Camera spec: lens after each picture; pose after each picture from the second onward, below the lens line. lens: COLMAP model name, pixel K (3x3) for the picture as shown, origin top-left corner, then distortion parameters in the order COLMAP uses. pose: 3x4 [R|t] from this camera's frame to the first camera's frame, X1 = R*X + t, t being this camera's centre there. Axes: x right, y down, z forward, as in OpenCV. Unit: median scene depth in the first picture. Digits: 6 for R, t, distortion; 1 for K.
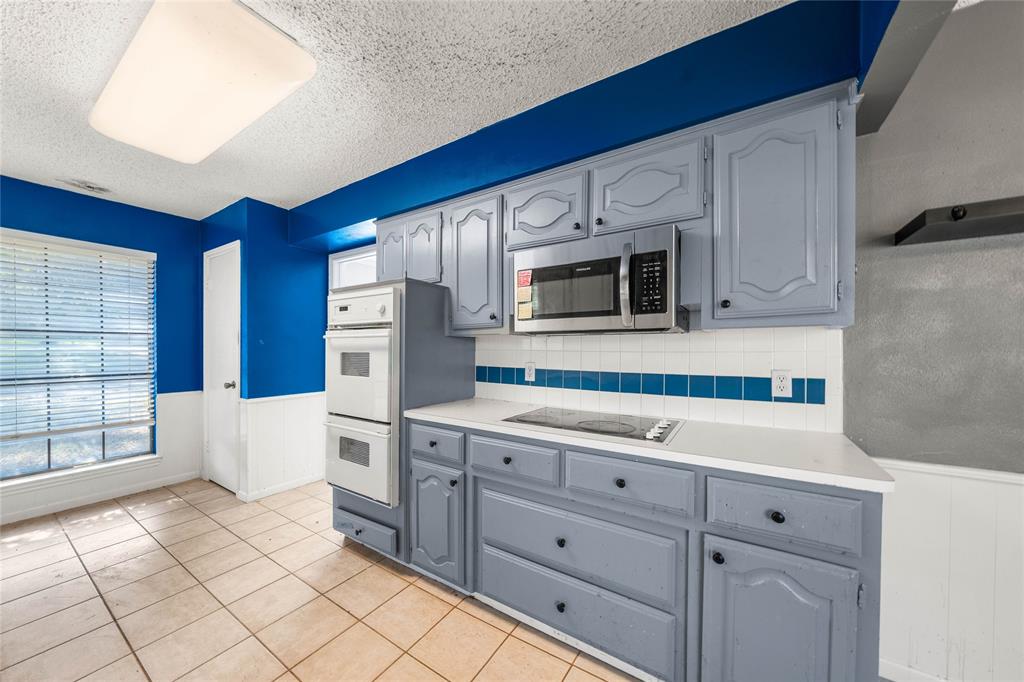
lens RADIAL K [[351.3, 0, 512.9], [0, 351.3, 351.3], [0, 0, 1]] dist [0.000481, 0.000515]
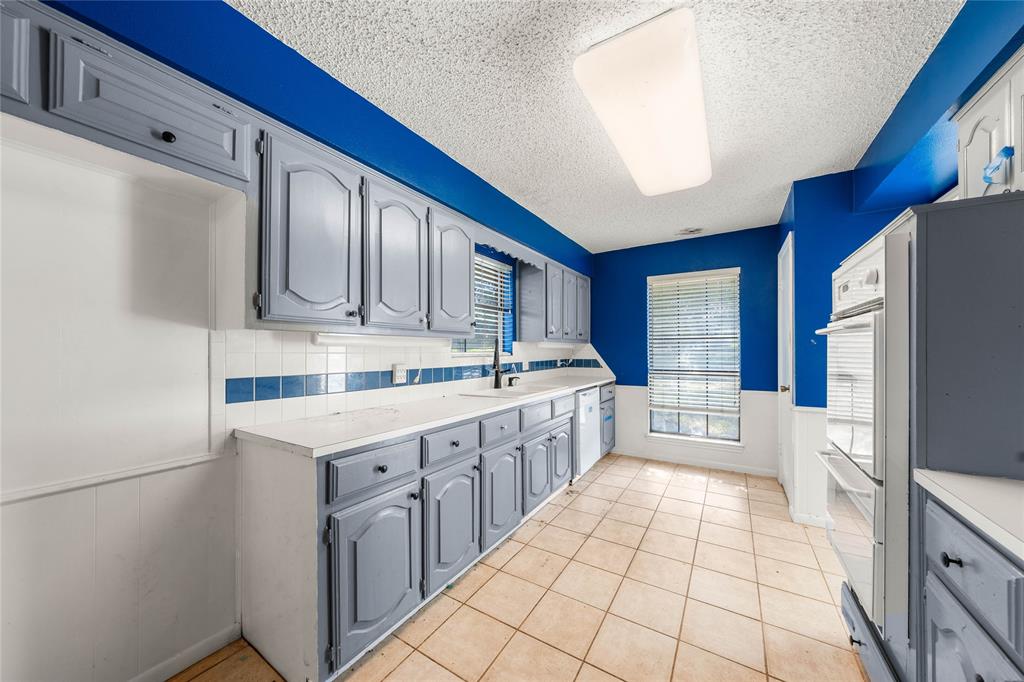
lens RADIAL K [[351.3, 0, 512.0], [0, 351.3, 348.8], [0, 0, 1]] dist [0.000481, 0.000515]
pose [[0.019142, -0.009433, -0.999772, 0.121757], [-0.002346, 0.999952, -0.009480, 0.000684], [0.999814, 0.002527, 0.019119, 0.254303]]
